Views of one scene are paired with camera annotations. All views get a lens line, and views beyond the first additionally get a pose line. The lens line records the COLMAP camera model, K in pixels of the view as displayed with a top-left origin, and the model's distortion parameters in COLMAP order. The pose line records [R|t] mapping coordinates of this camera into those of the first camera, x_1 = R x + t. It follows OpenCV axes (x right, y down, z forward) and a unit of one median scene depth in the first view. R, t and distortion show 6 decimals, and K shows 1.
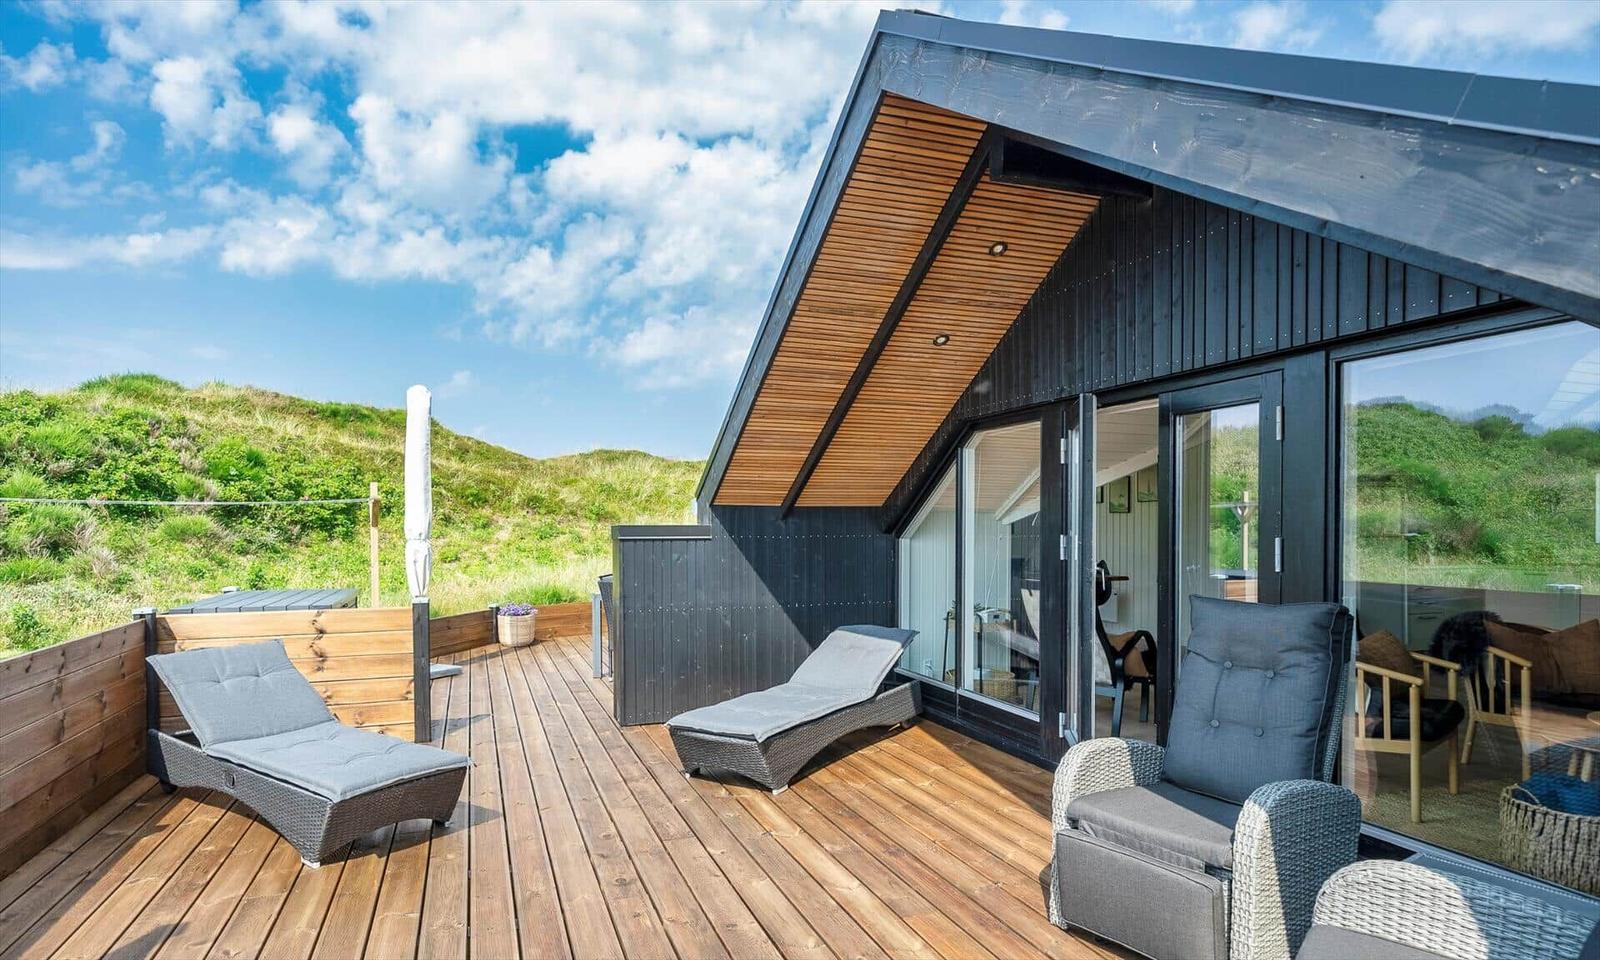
lens RADIAL K [[875.5, 0, 798.4], [0, 875.5, 545.5], [0, 0, 1]] dist [0.001117, 0.000794]
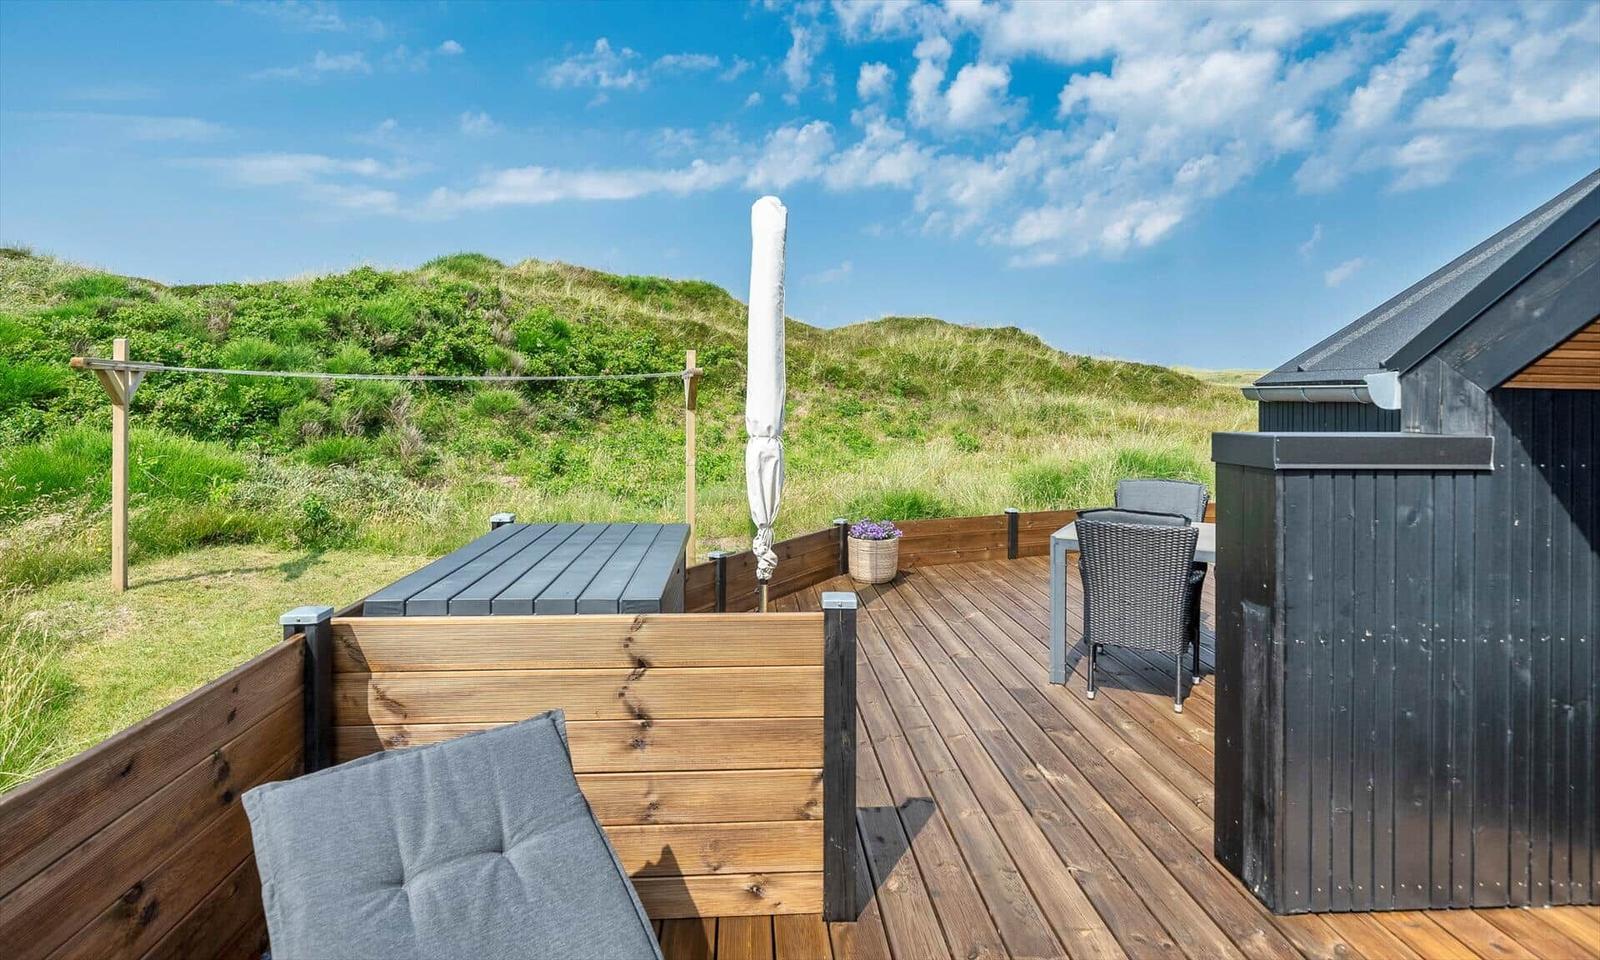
lens RADIAL K [[879.8, 0, 782.7], [0, 879.8, 405.6], [0, 0, 1]] dist [0.001401, 0.001188]
pose [[0.951381, 0.010379, -0.307843, -0.108933], [-0.014516, 0.999832, -0.011152, -0.010788], [0.307676, 0.015078, 0.951372, 0.189878]]
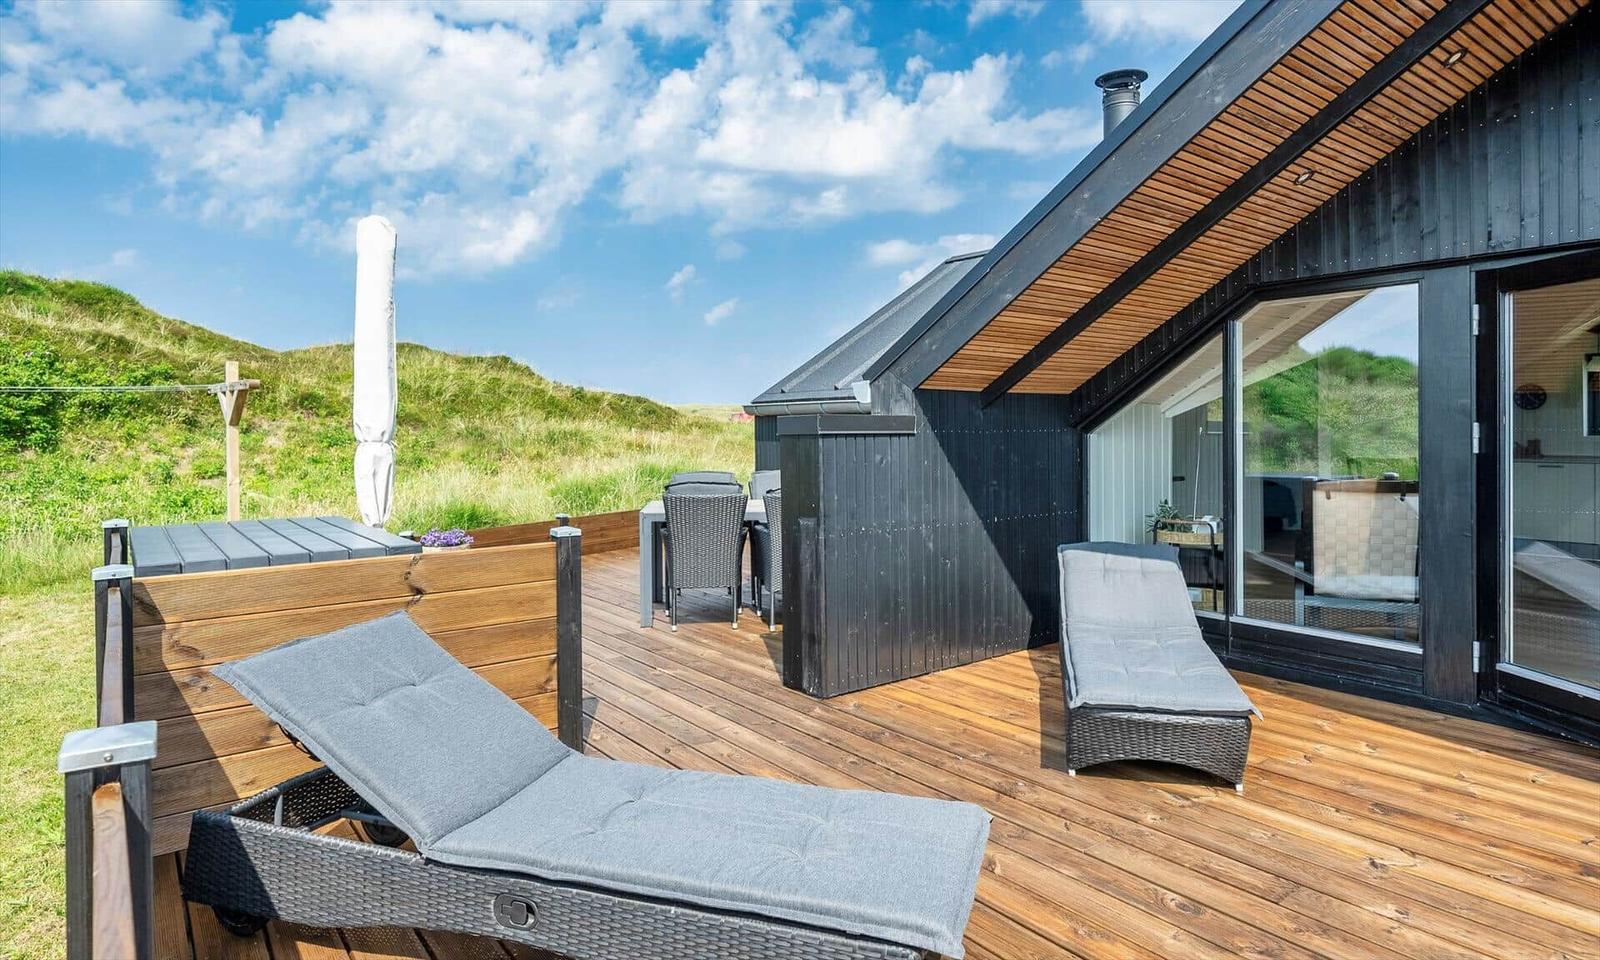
lens RADIAL K [[902.0, 0, 820.0], [0, 902.0, 439.9], [0, 0, 1]] dist [0.005031, 0.000330]
pose [[0.954829, -0.007880, 0.297051, -0.152442], [0.012043, 0.999853, -0.012186, 0.002211], [-0.296911, 0.015213, 0.954784, 0.110009]]
